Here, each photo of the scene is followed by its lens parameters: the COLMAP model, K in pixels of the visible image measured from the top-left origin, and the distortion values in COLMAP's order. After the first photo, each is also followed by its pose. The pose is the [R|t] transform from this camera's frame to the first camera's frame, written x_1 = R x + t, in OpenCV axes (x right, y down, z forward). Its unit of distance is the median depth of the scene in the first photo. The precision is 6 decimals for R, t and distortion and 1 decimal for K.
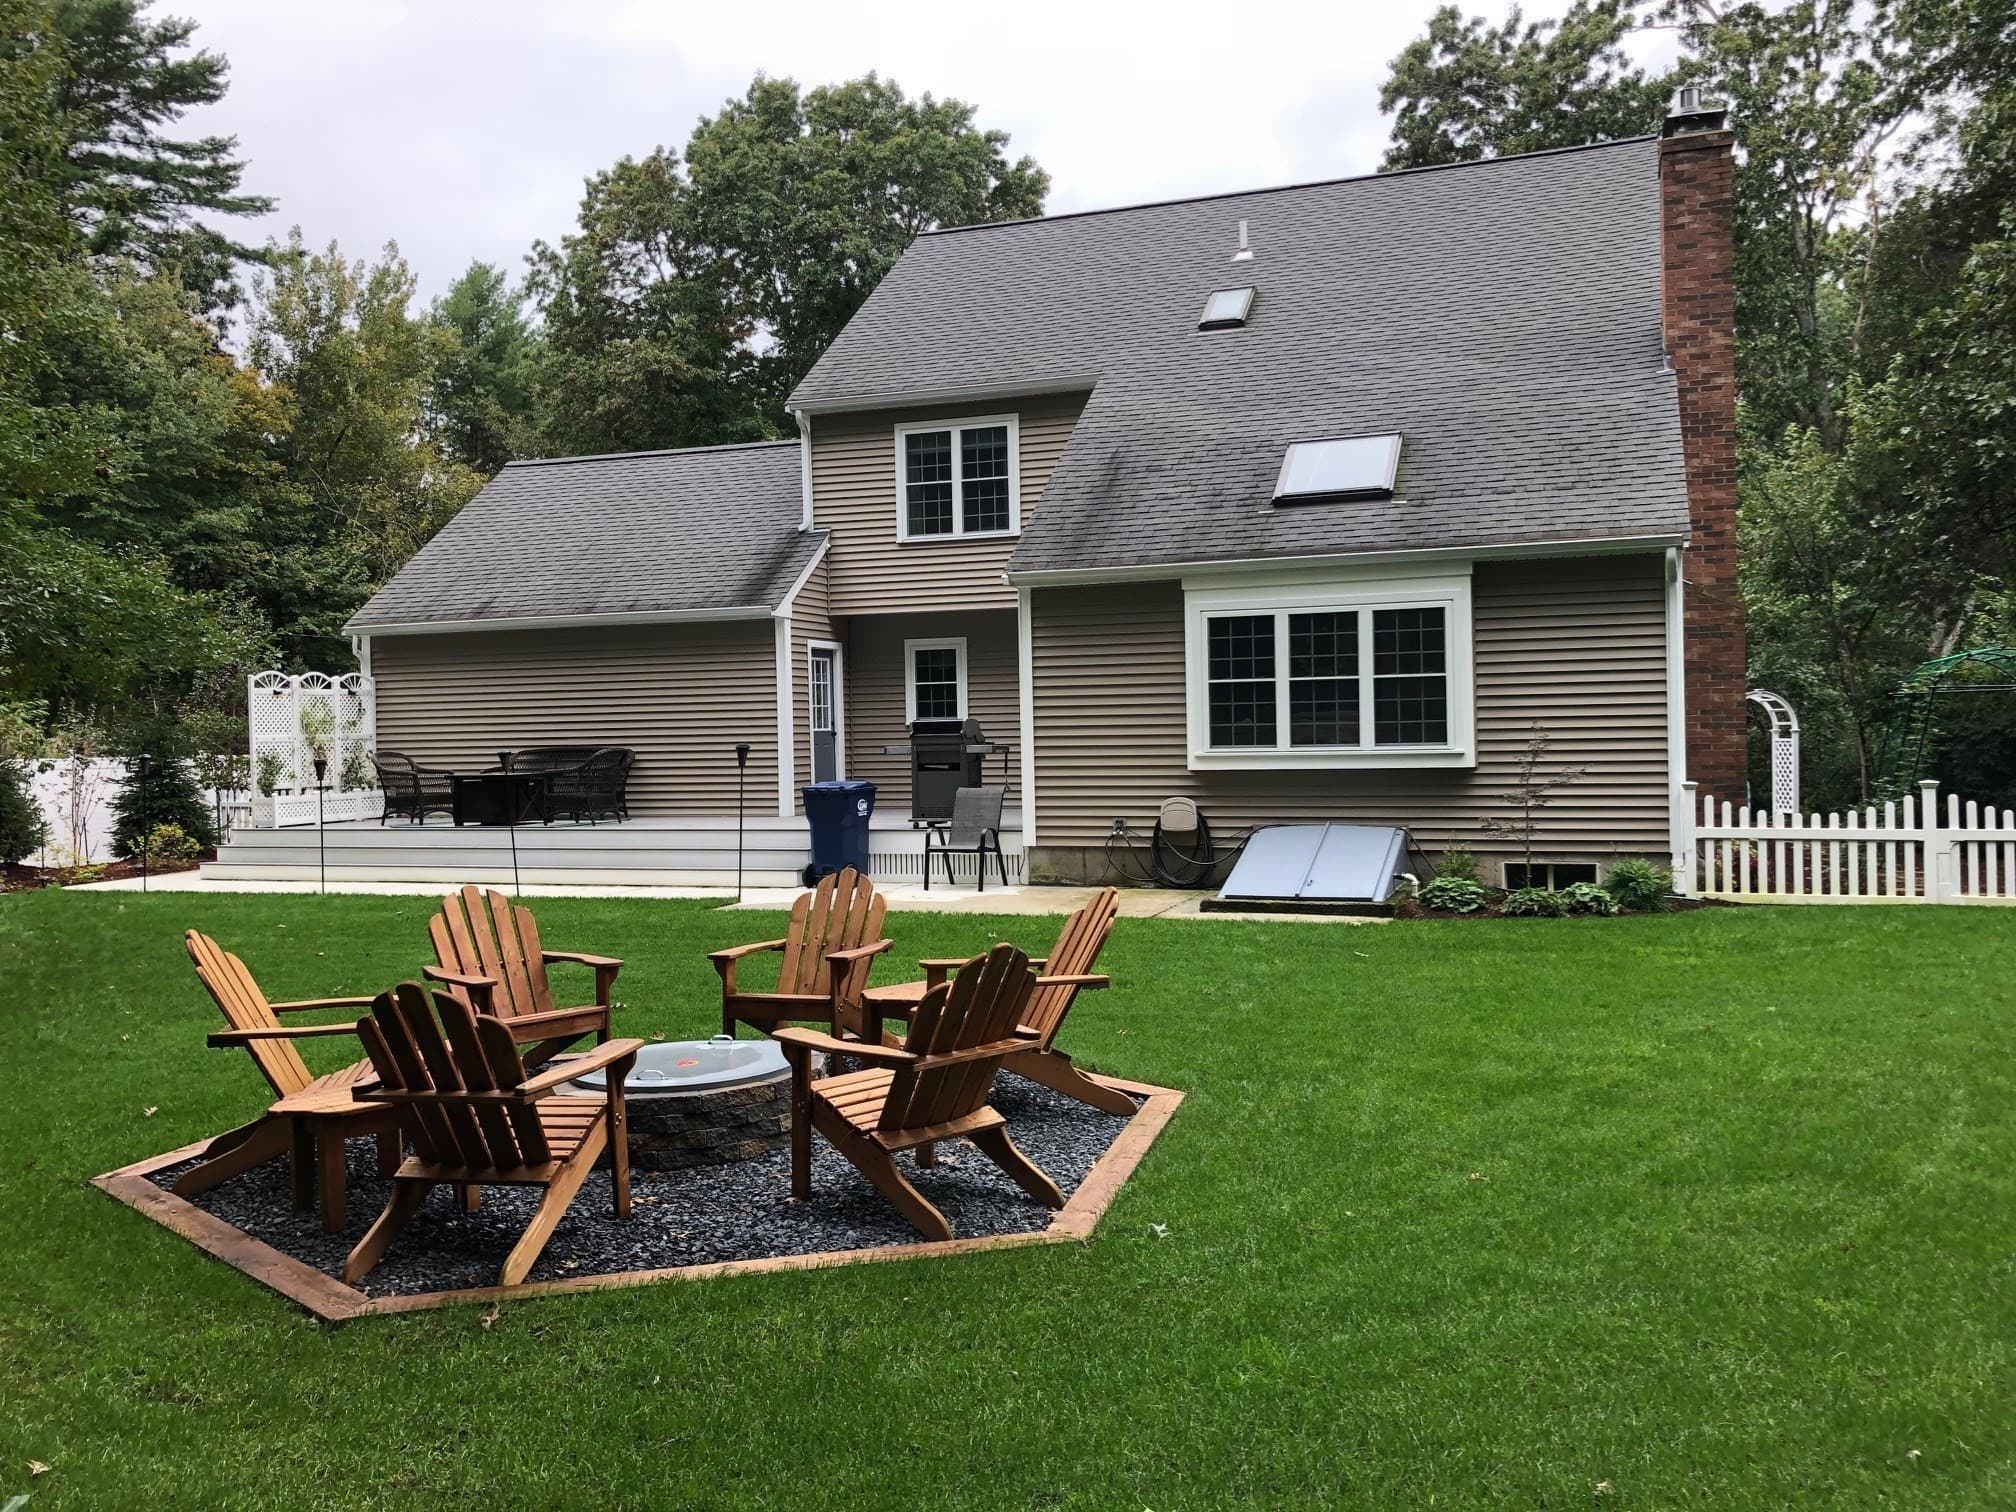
lens RADIAL K [[1645.3, 0, 1006.3], [0, 1645.3, 741.5], [0, 0, 1]] dist [0.062744, -0.074084]
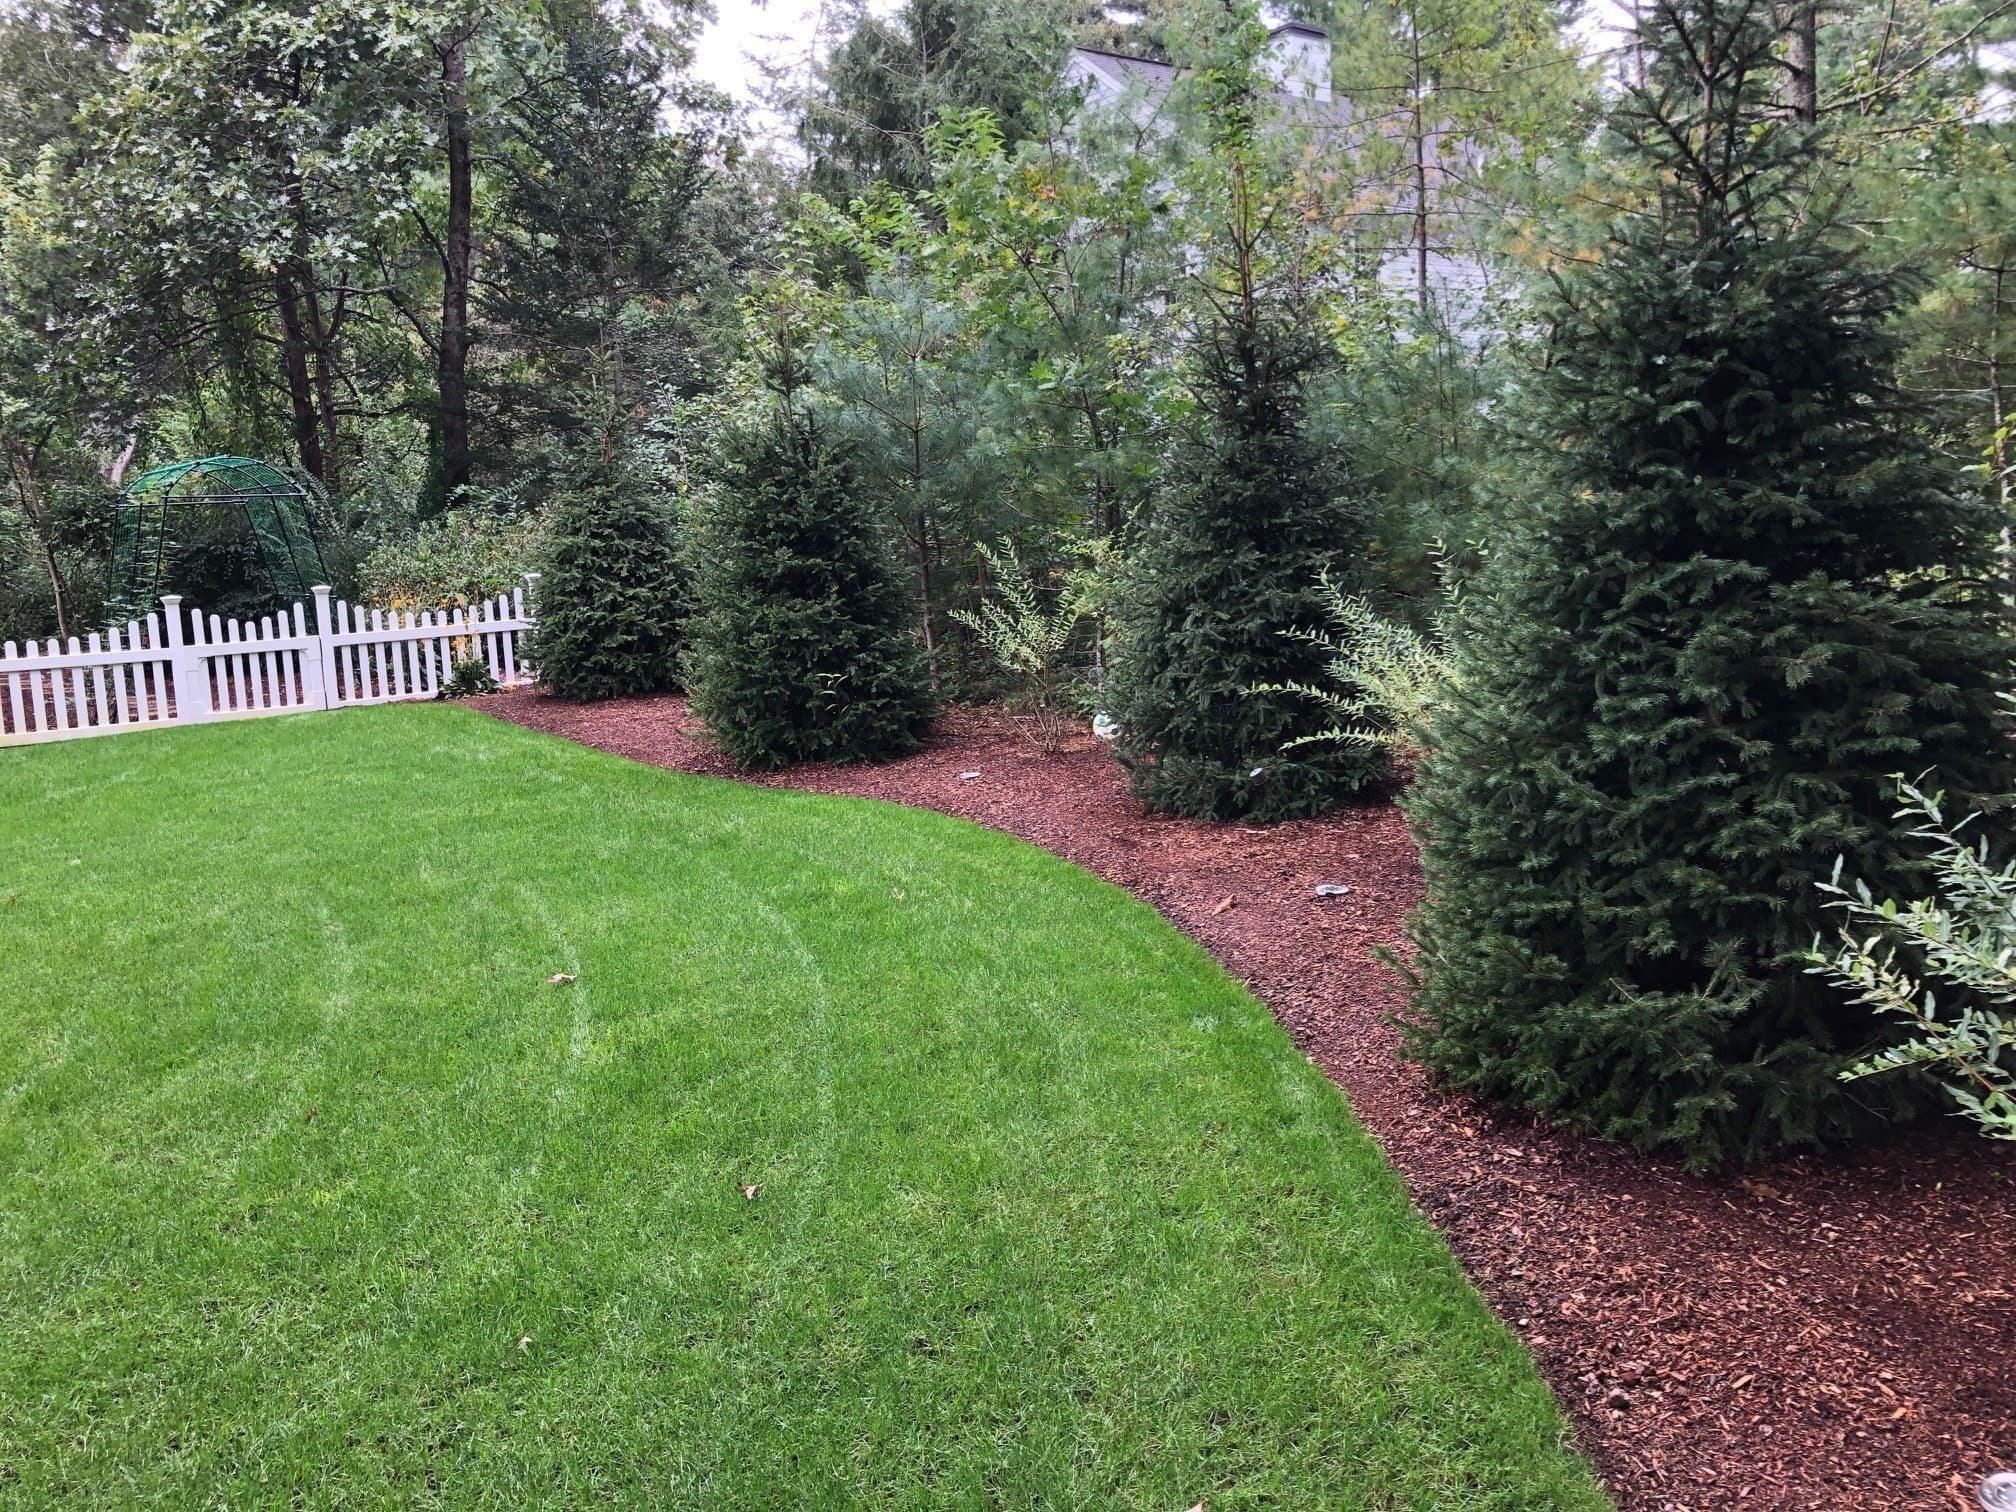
lens RADIAL K [[1645.3, 0, 1006.3], [0, 1645.3, 741.5], [0, 0, 1]] dist [0.062744, -0.074084]
pose [[0.532365, -0.122120, 0.837660, 0.000955], [0.036261, 0.991921, 0.121564, 0.005179], [-0.845738, -0.034342, 0.532493, 0.060253]]
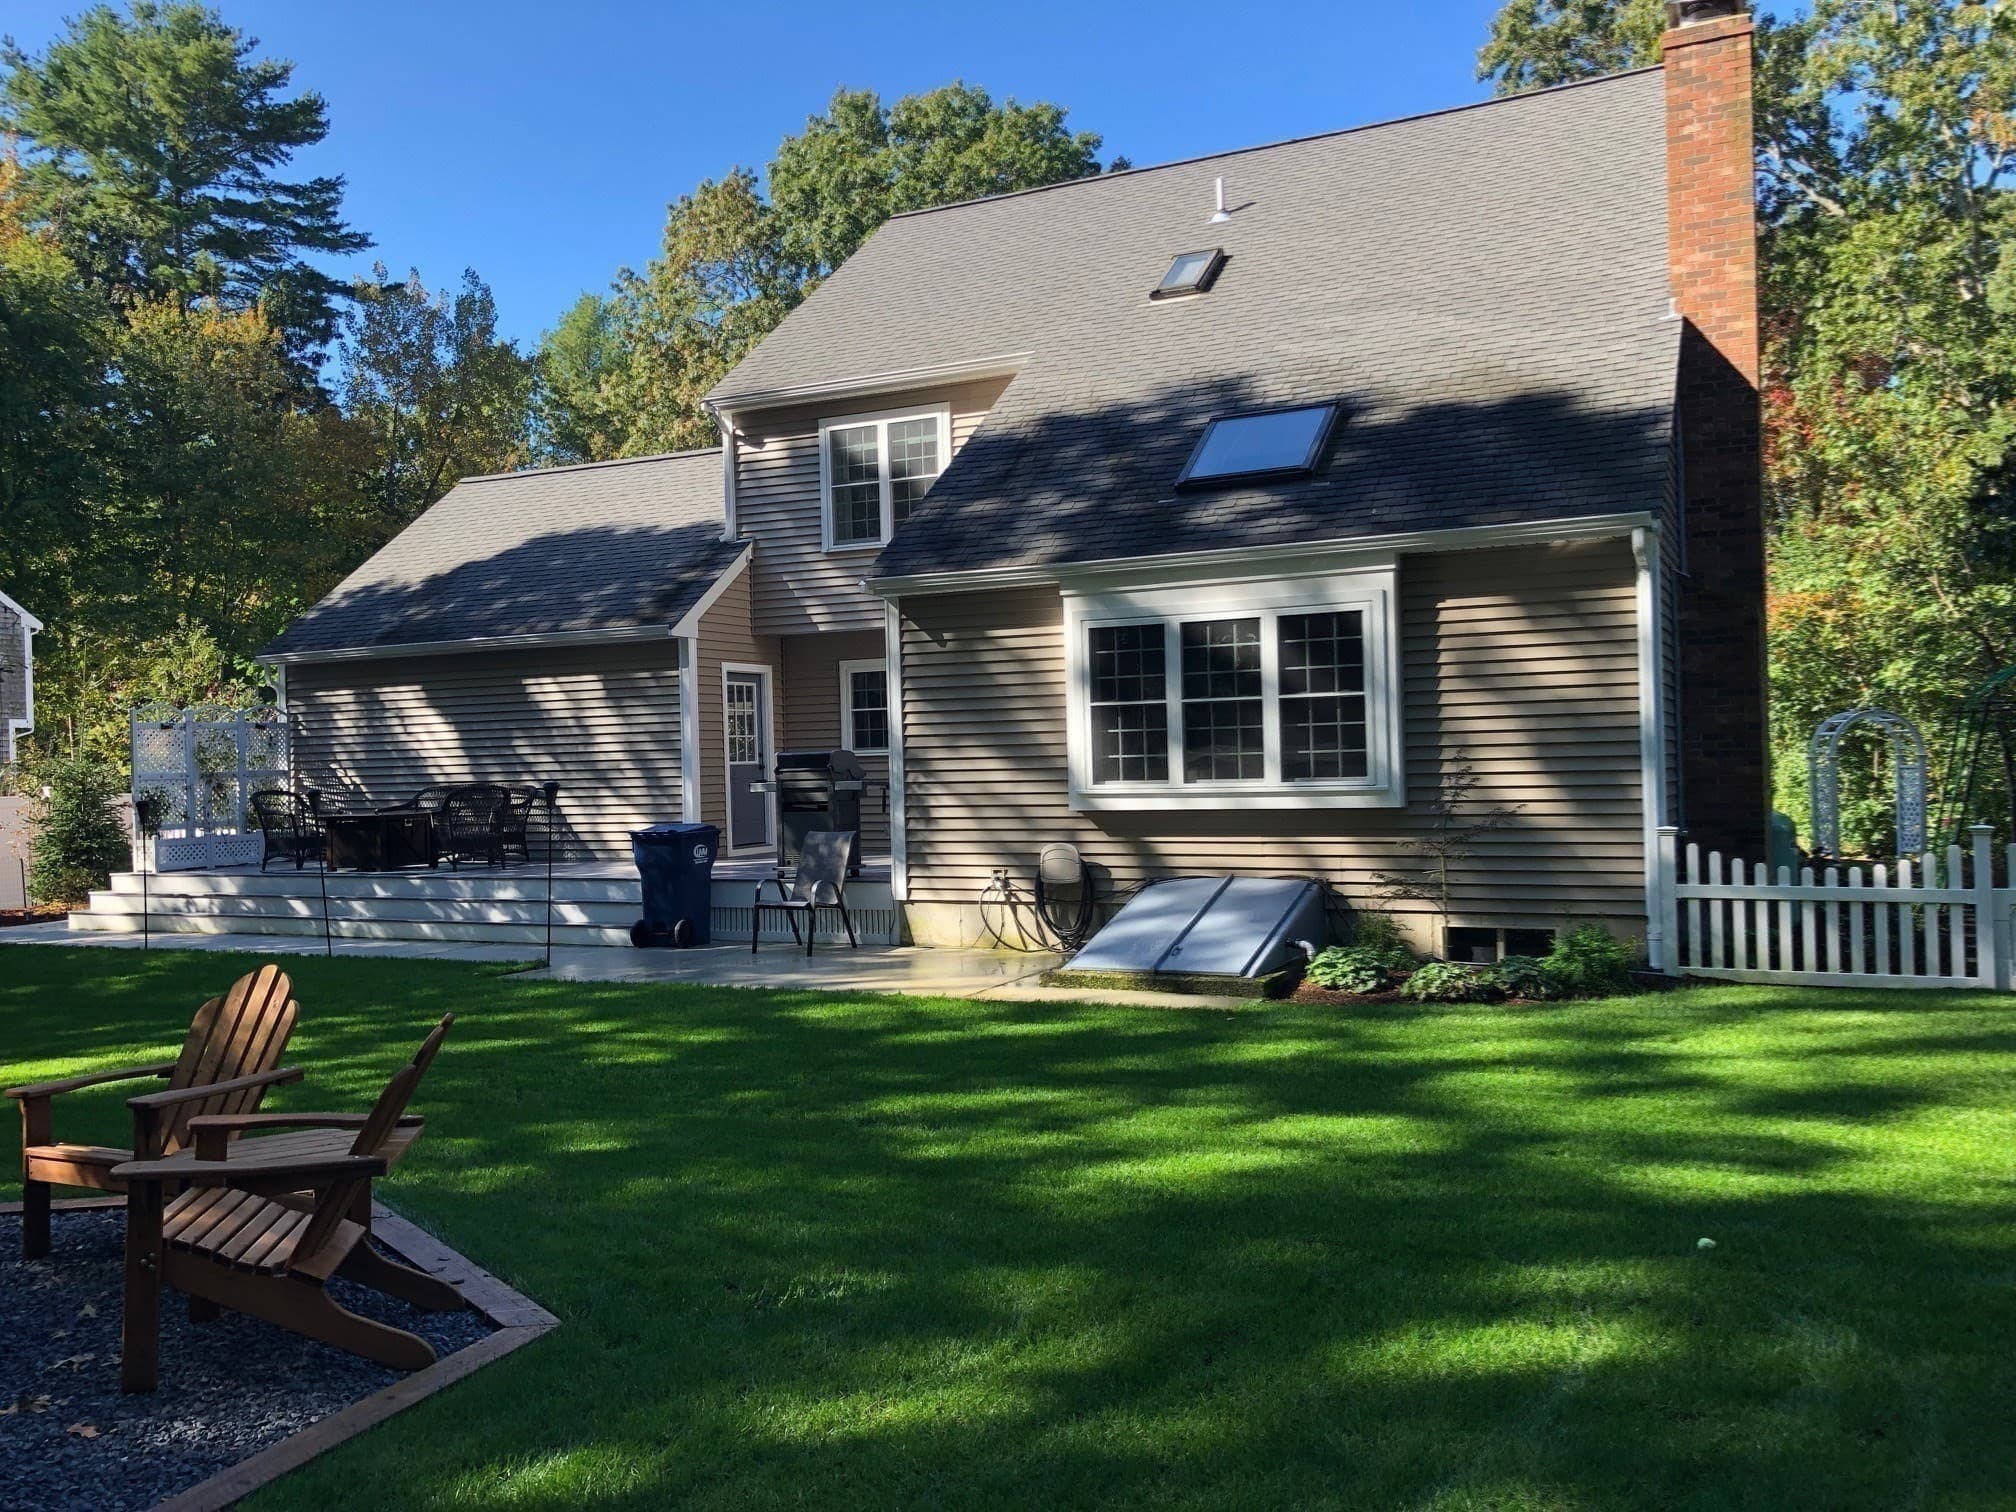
lens RADIAL K [[1631.6, 0, 1008.0], [0, 1631.6, 756.0], [0, 0, 1]] dist [0.091298, -0.129604]
pose [[0.993001, -0.005122, -0.117996, 0.138844], [0.004195, 0.999958, -0.008108, -0.002899], [0.118032, 0.007556, 0.992981, 0.132794]]
